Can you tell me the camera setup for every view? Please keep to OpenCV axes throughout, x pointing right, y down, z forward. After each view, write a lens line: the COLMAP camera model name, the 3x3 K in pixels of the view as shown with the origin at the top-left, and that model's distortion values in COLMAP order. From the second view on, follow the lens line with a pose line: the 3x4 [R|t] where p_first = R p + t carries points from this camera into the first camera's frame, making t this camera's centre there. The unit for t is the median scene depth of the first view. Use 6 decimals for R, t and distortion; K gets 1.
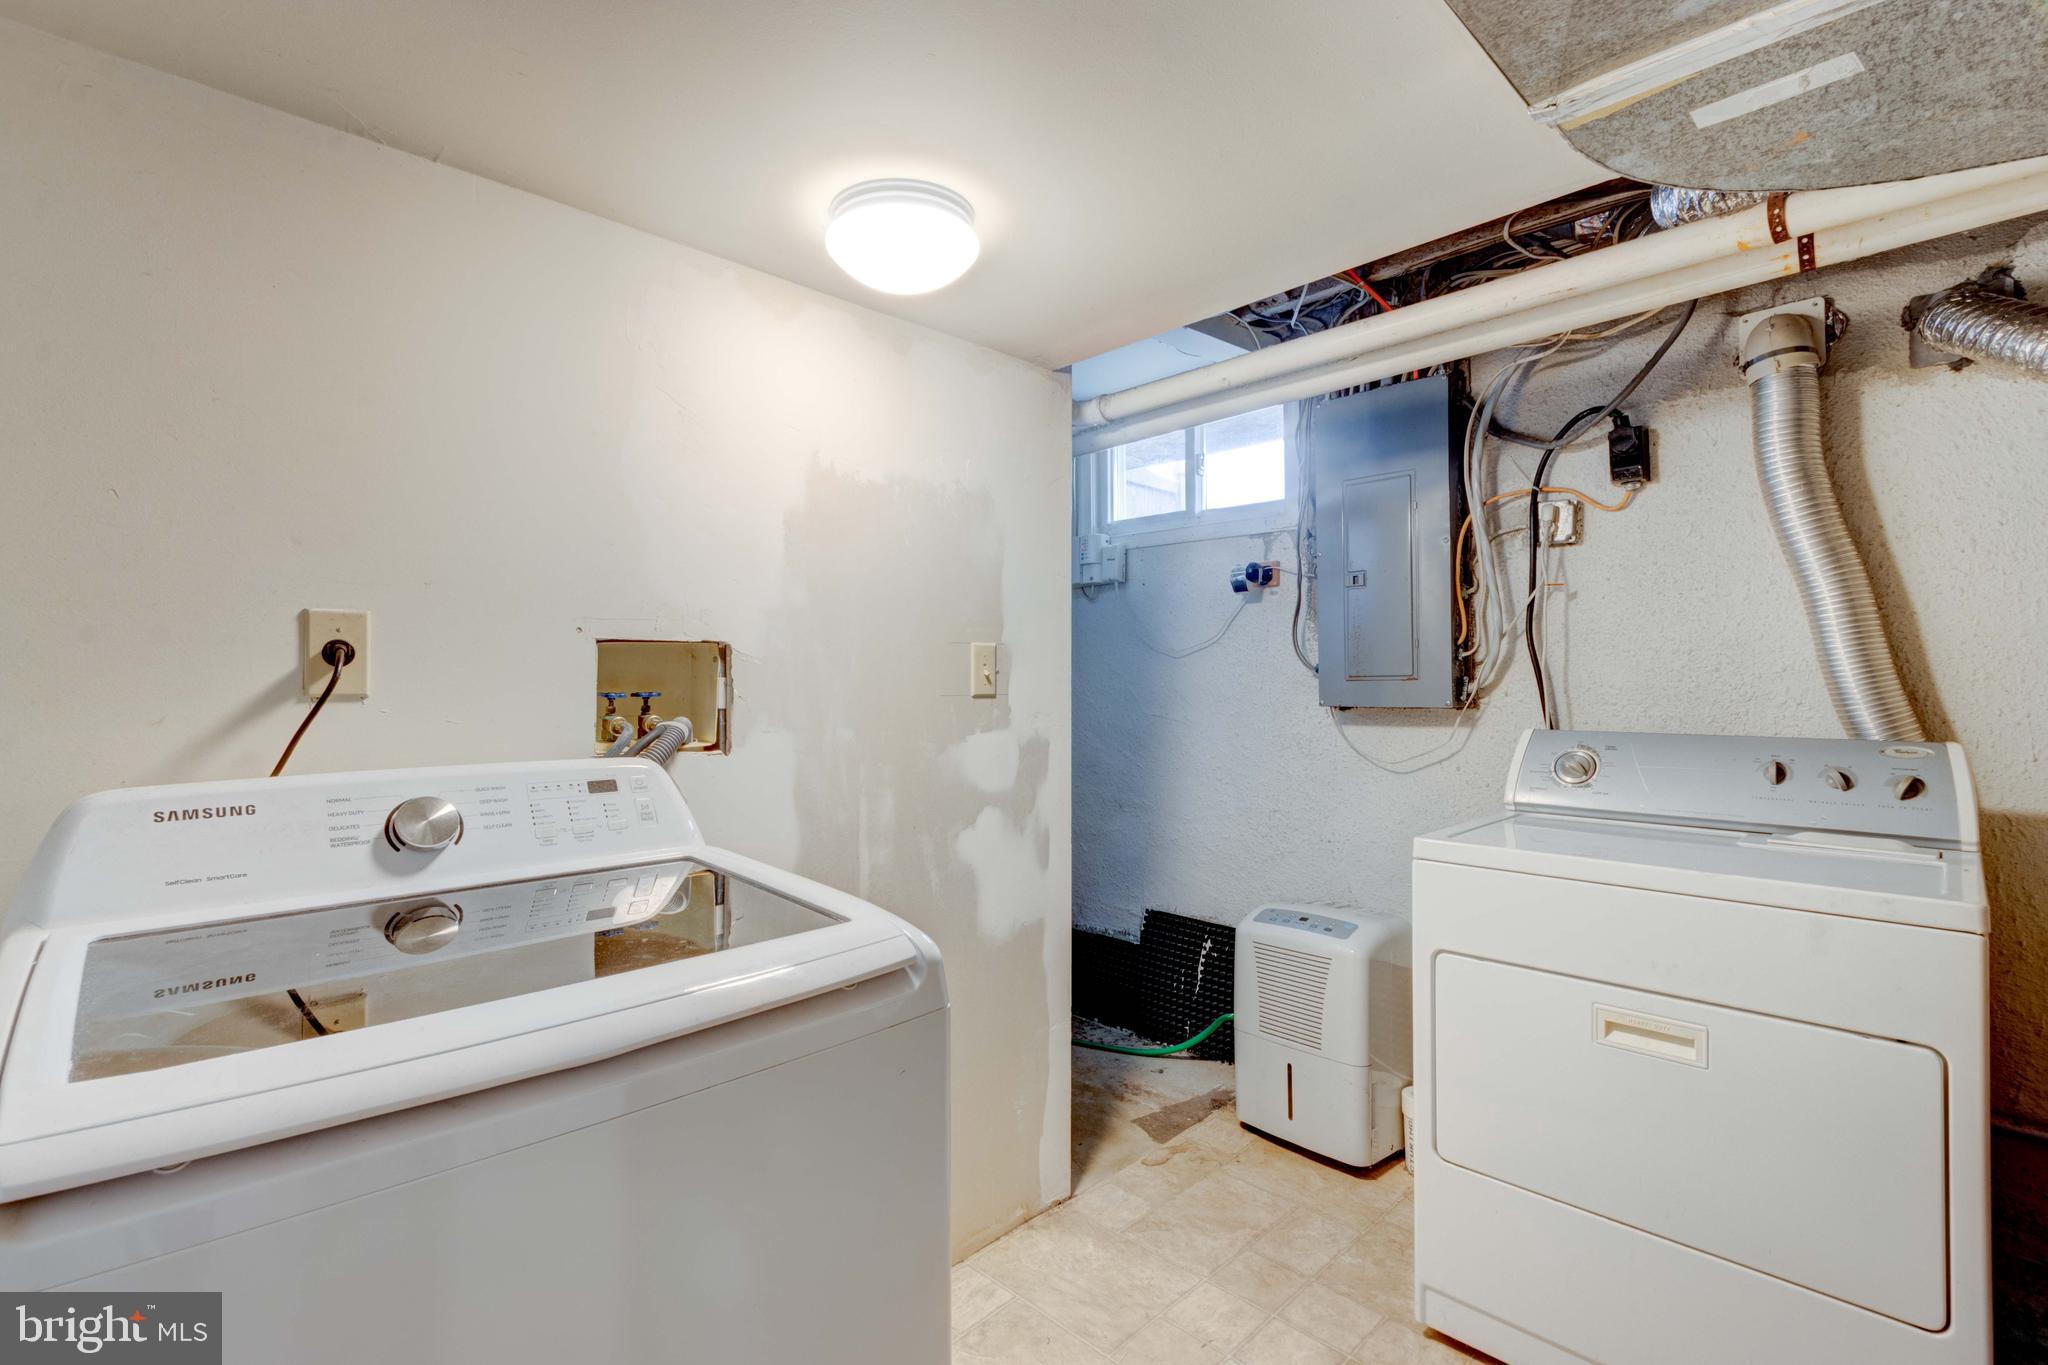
lens RADIAL K [[937.1, 0, 1020.8], [0, 937.1, 675.2], [0, 0, 1]] dist [0.007931, 0.000175]
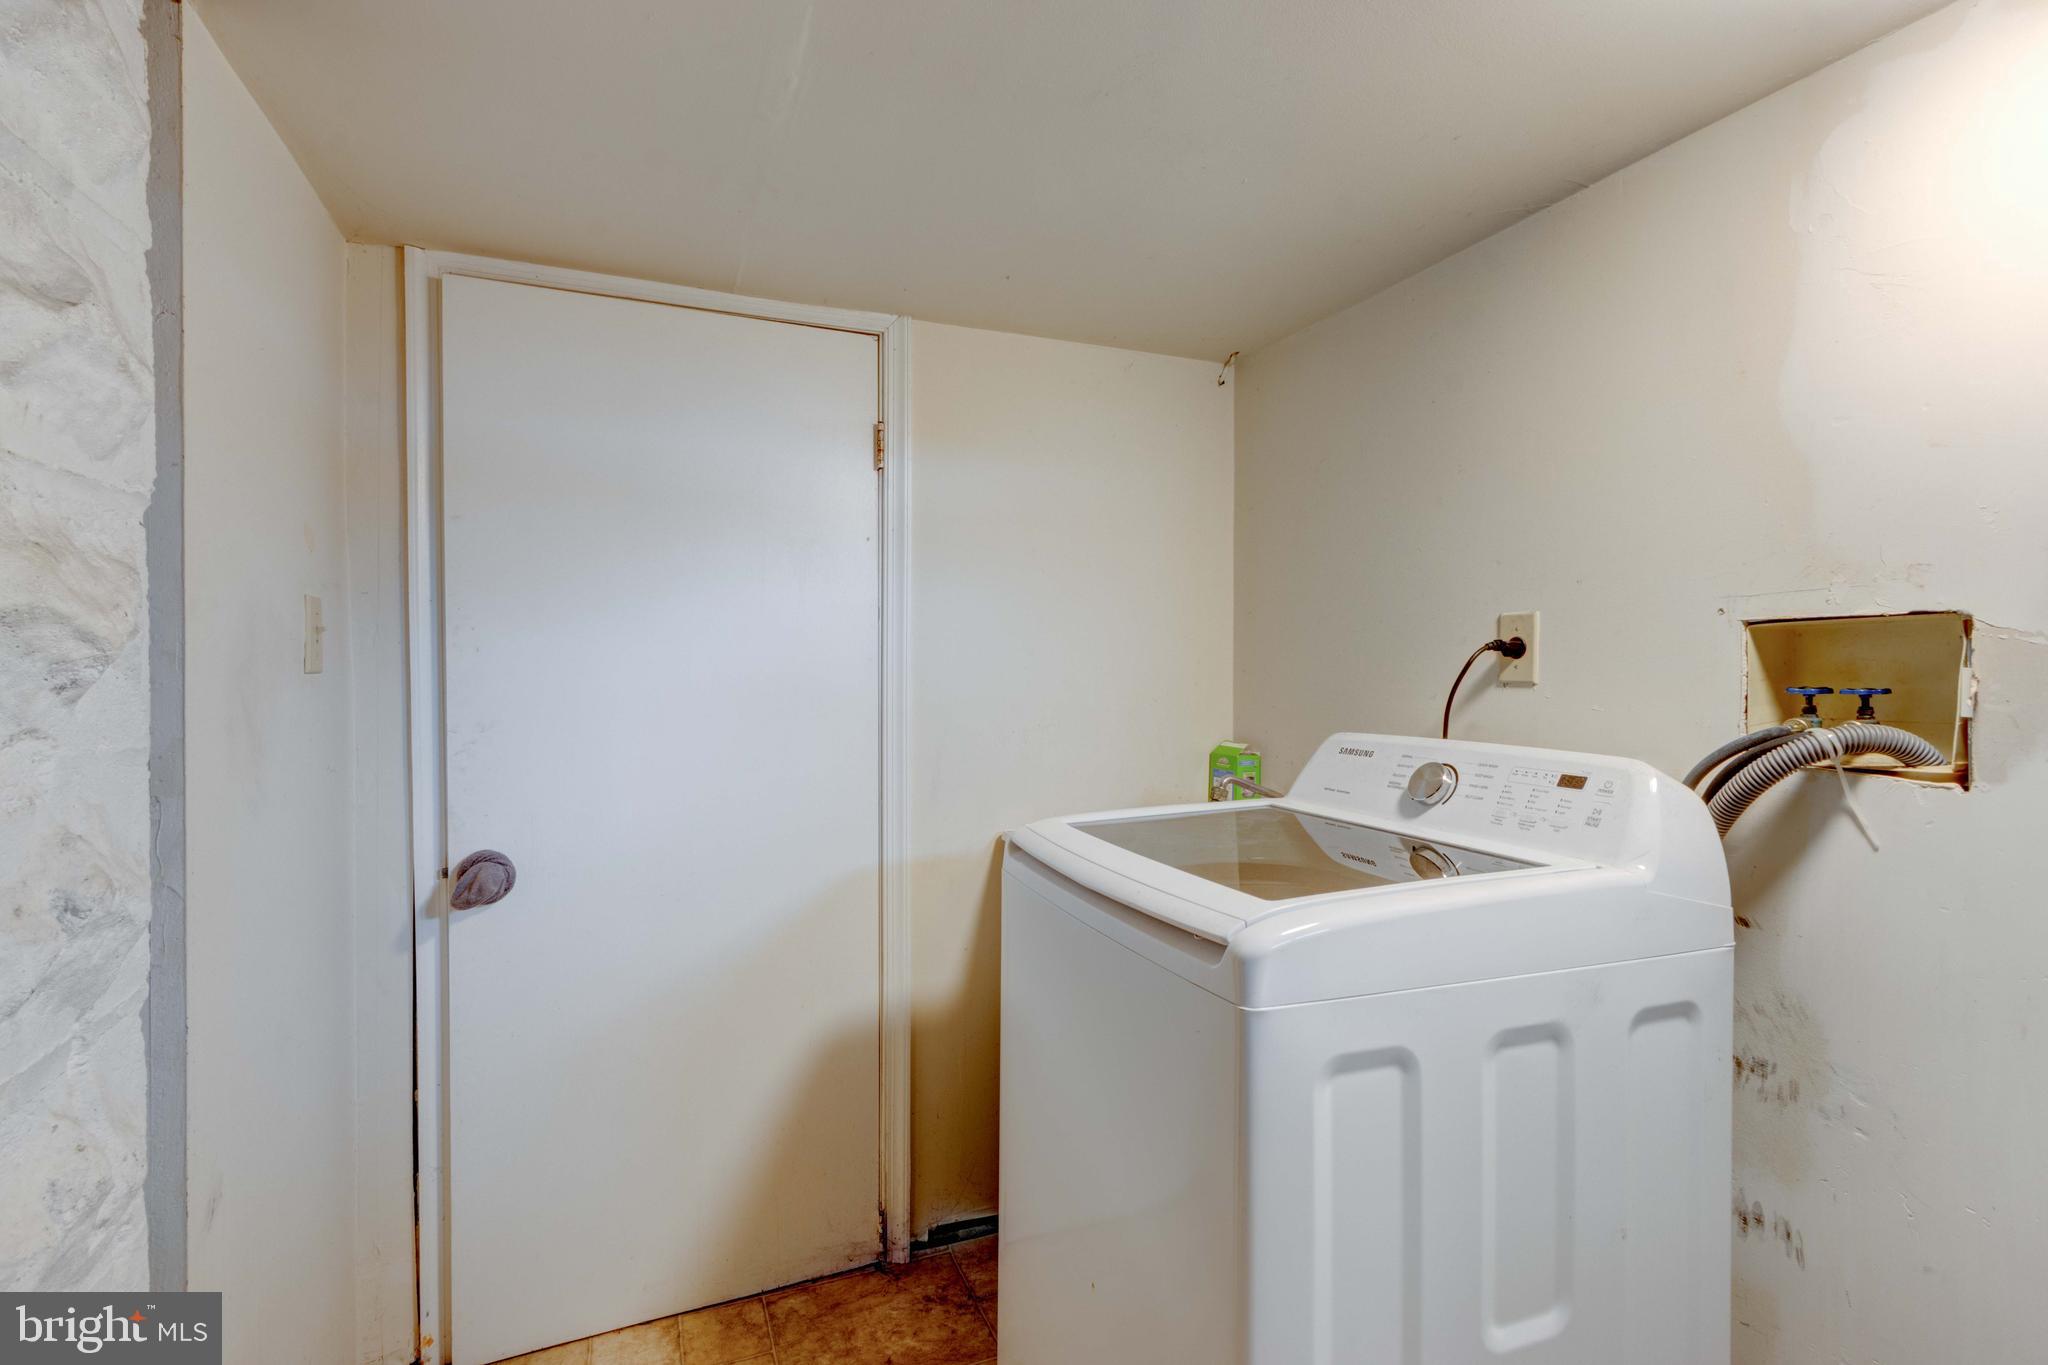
lens RADIAL K [[937.1, 0, 1019.1], [0, 937.1, 684.0], [0, 0, 1]] dist [0.007931, 0.000175]
pose [[-0.392943, 0.010342, -0.919505, 0.653197], [-0.002722, 0.999919, 0.012410, 0.009763], [0.919559, 0.007379, -0.392883, 0.872597]]
